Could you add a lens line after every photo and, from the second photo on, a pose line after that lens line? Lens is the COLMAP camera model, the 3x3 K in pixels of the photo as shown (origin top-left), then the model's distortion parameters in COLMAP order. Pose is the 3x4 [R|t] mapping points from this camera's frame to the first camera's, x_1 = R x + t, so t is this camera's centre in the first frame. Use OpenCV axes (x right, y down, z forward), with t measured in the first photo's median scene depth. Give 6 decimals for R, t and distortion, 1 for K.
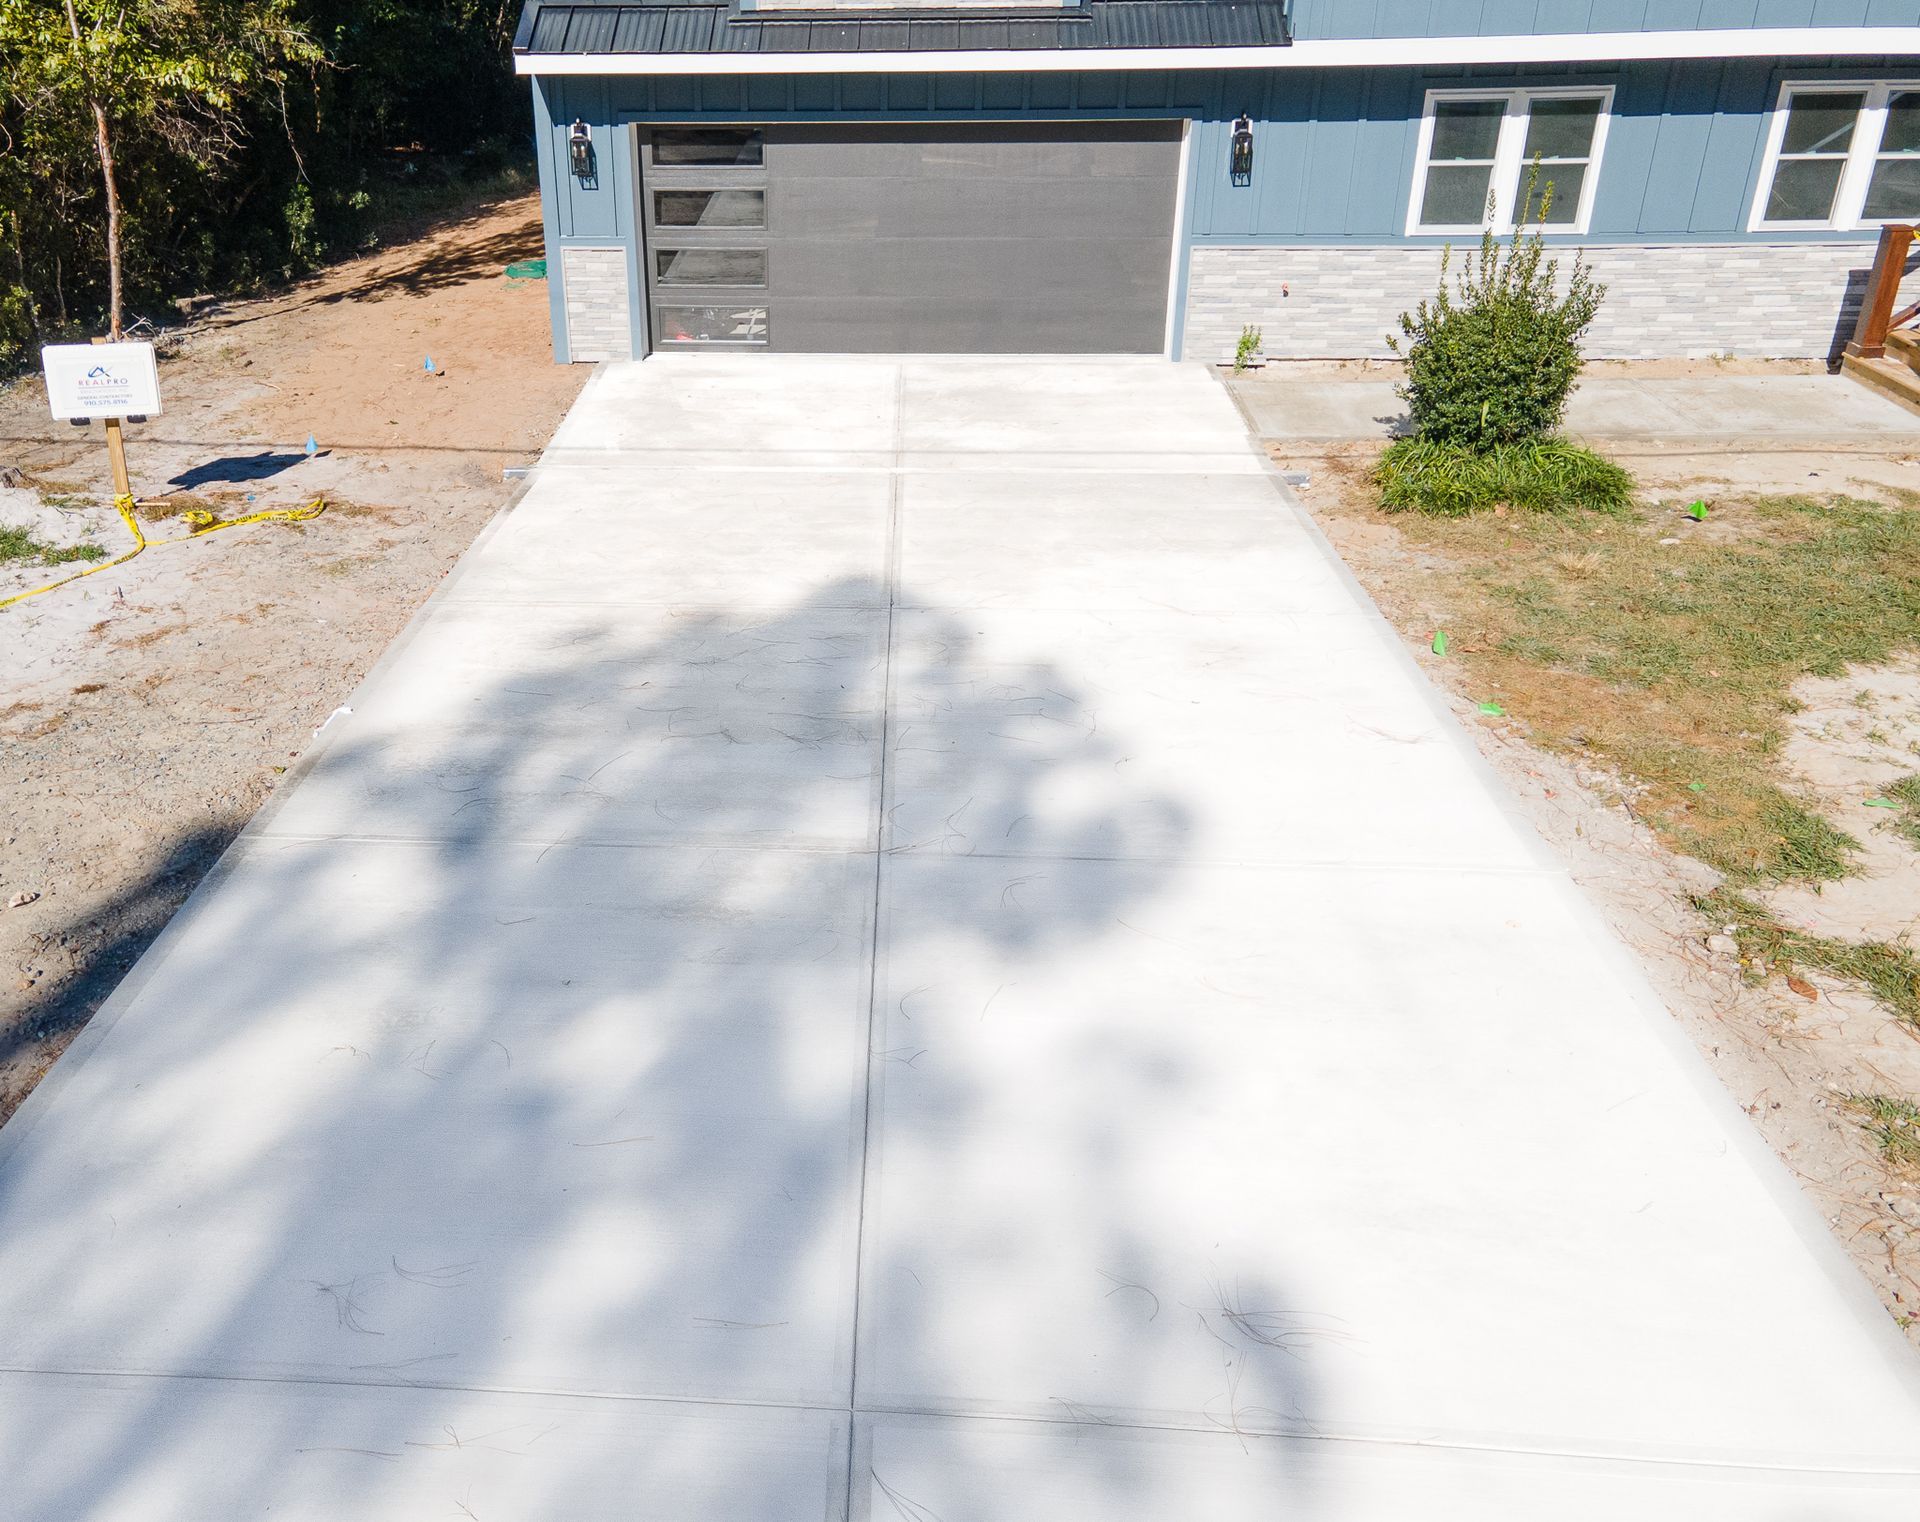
lens RADIAL K [[1684.2, 0, 785.6], [0, 1684.2, 665.7], [0, 0, 1]] dist [0.035286, 0.011705]
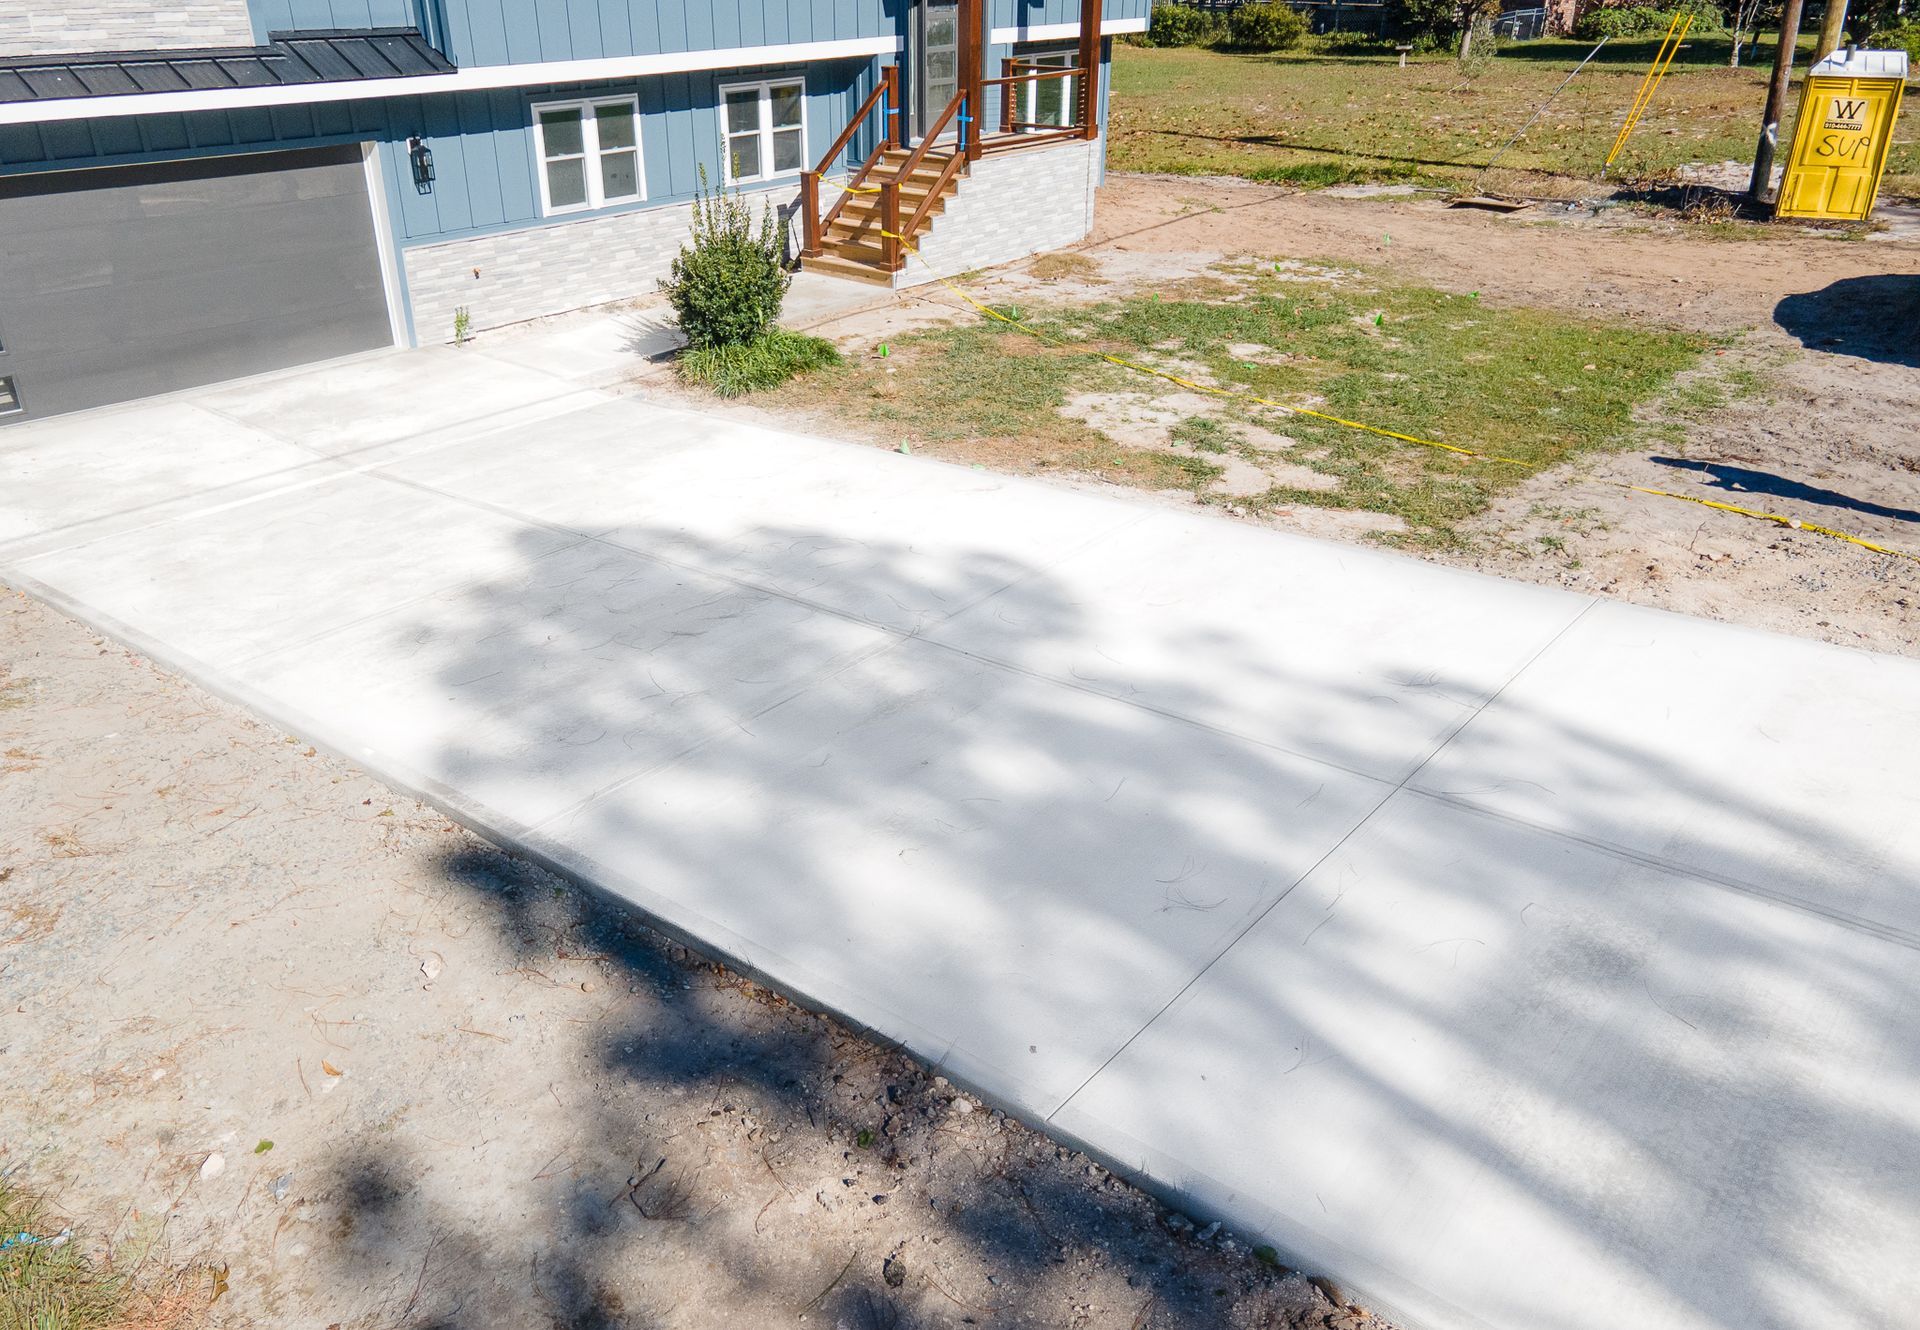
lens RADIAL K [[1458.7, 0, 916.3], [0, 1458.7, 648.3], [0, 0, 1]] dist [0.037708, 0.007571]
pose [[0.585603, -0.345087, 0.733474, -0.422470], [0.337192, 0.926557, 0.166717, -0.040475], [-0.737137, 0.149692, 0.658955, 0.102526]]
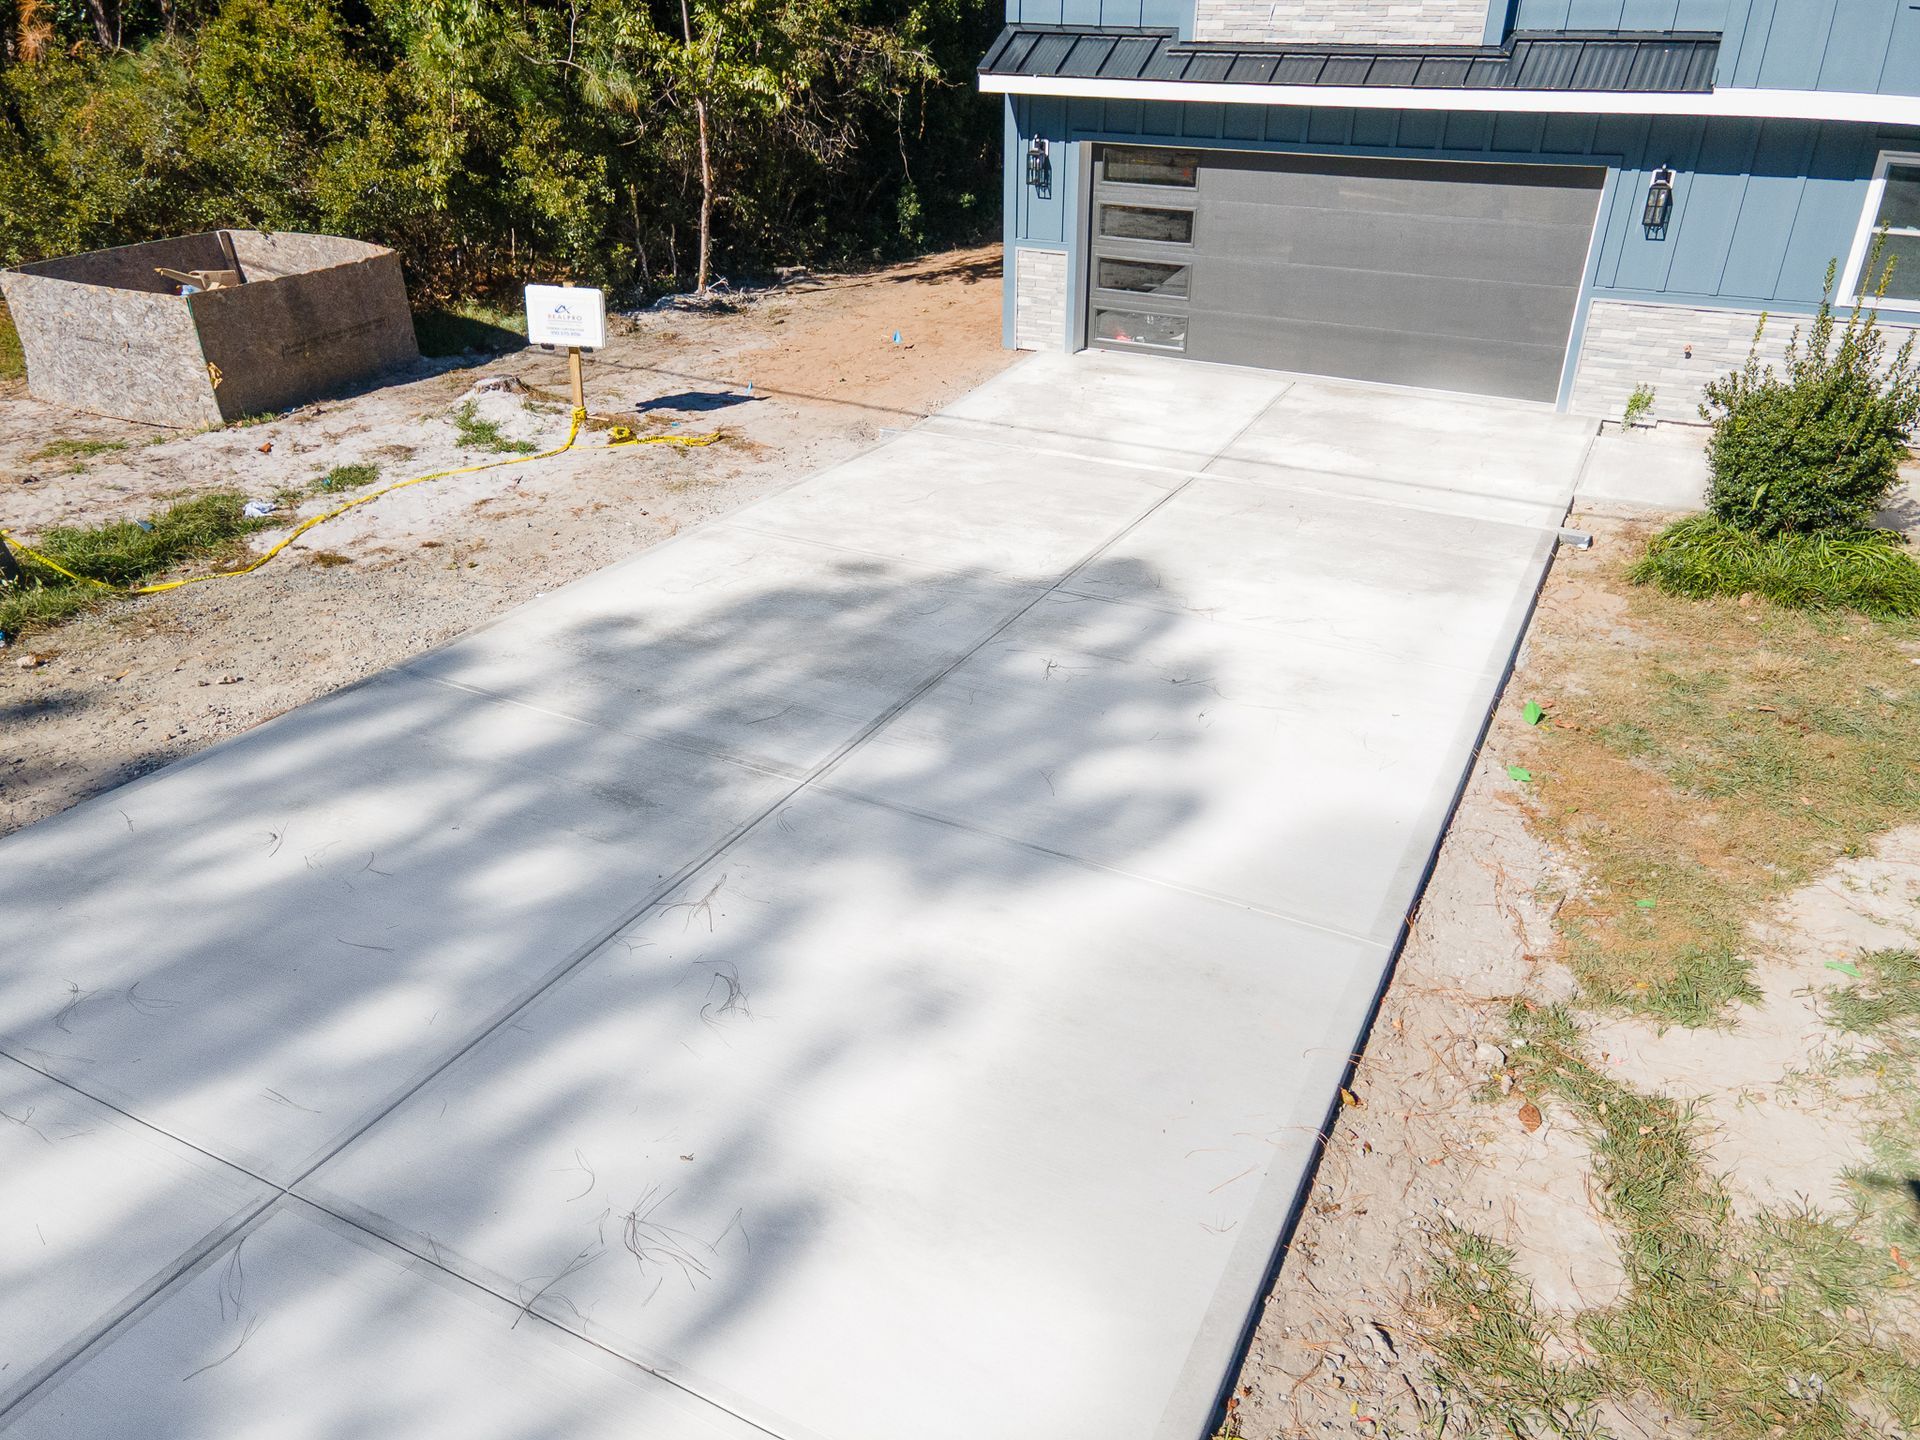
lens RADIAL K [[1405.7, 0, 955.8], [0, 1405.7, 712.6], [0, 0, 1]] dist [0.030355, 0.031875]
pose [[0.922444, 0.197039, -0.332074, 0.231896], [-0.173857, 0.979837, 0.098452, -0.024351], [0.344777, -0.033083, 0.938101, 0.069575]]
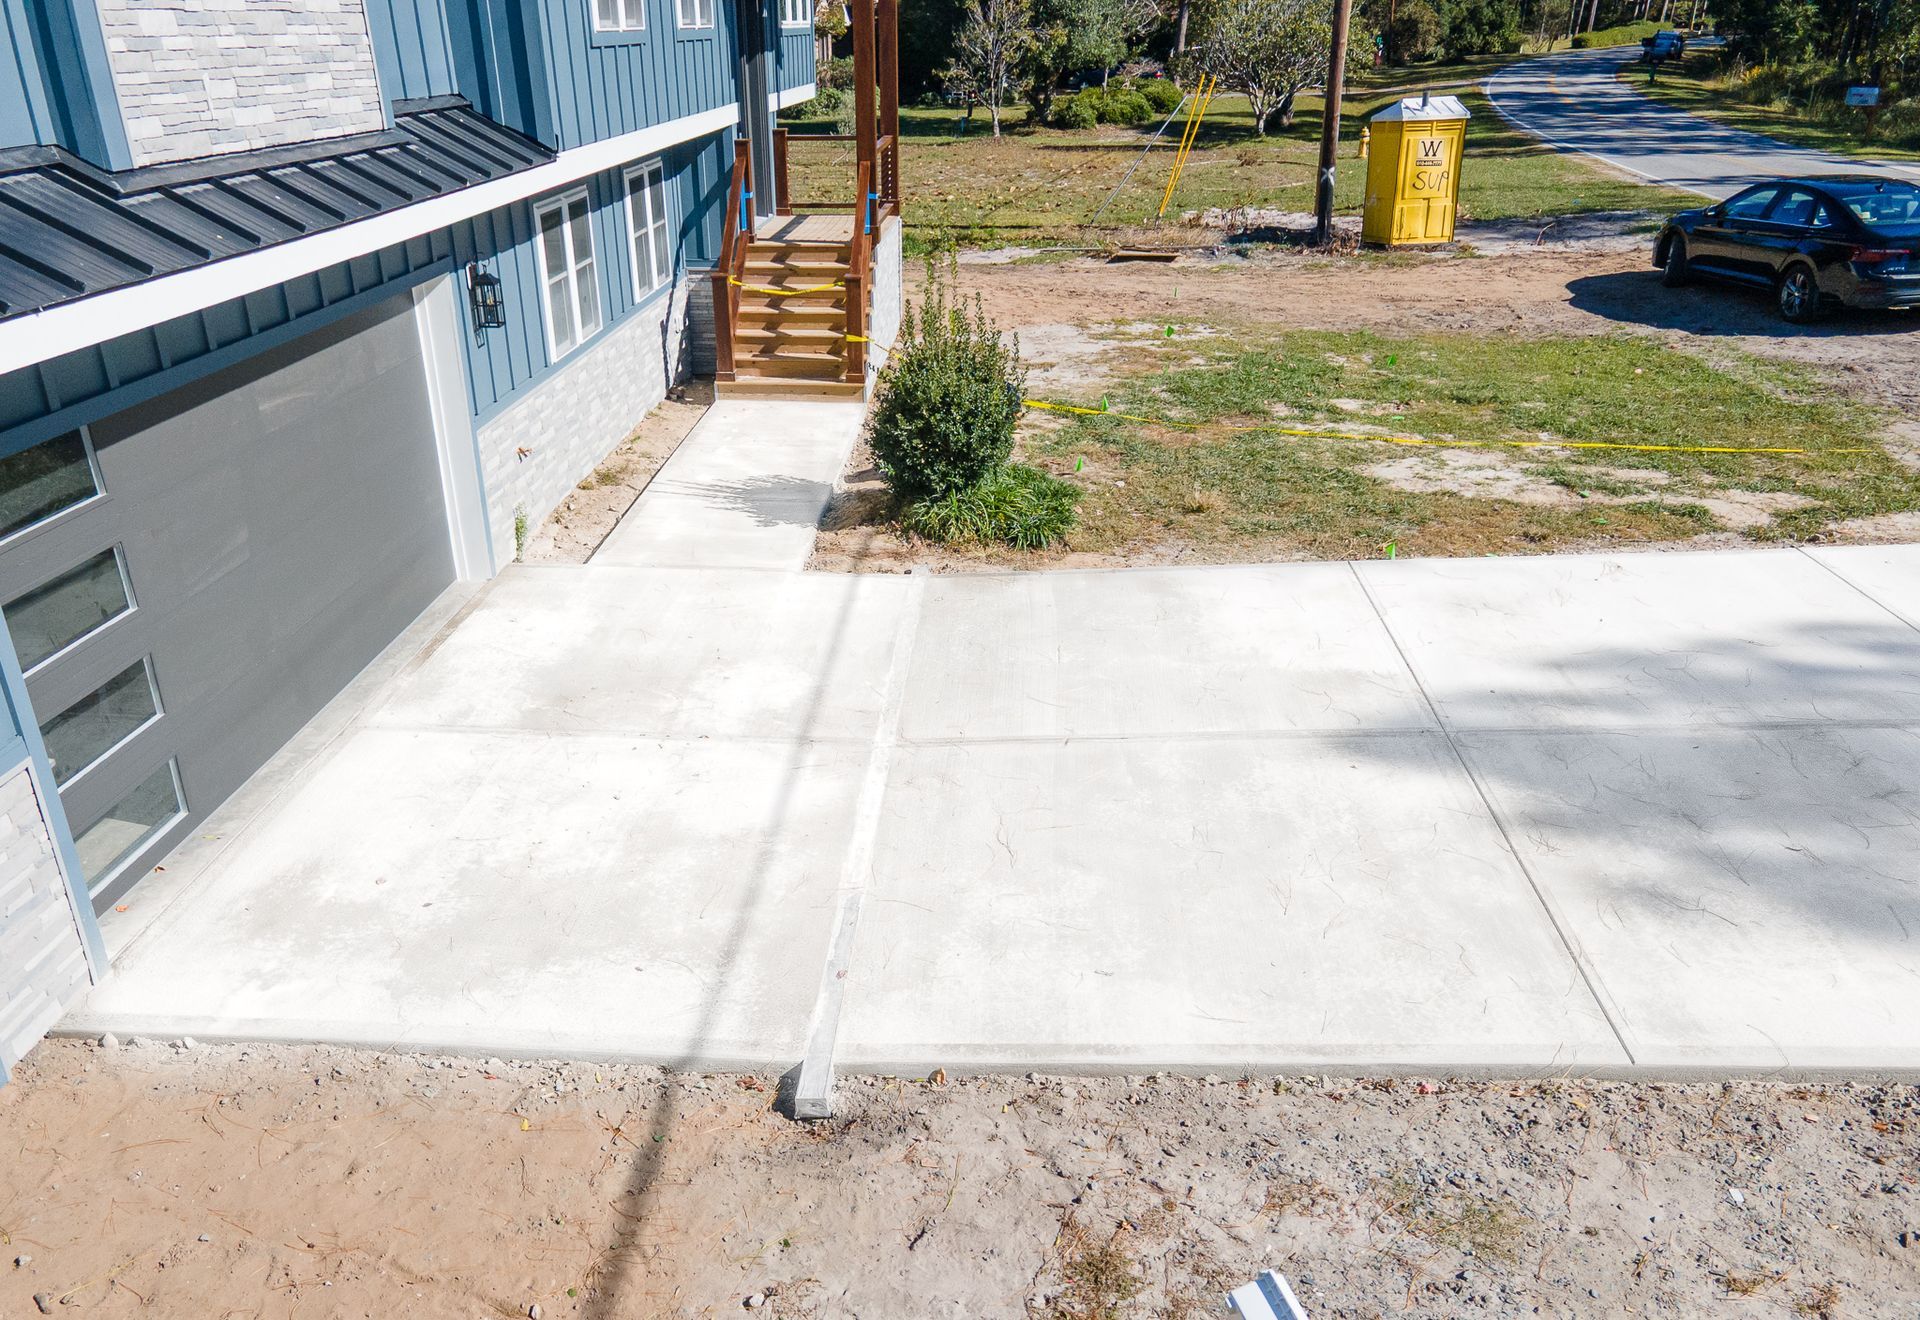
lens RADIAL K [[1483.0, 0, 941.9], [0, 1483.0, 734.2], [0, 0, 1]] dist [0.054682, 0.011584]
pose [[-0.020516, -0.420877, 0.906886, -0.474897], [0.419884, 0.819579, 0.389857, -0.328554], [-0.907346, 0.388785, 0.159905, 0.787069]]
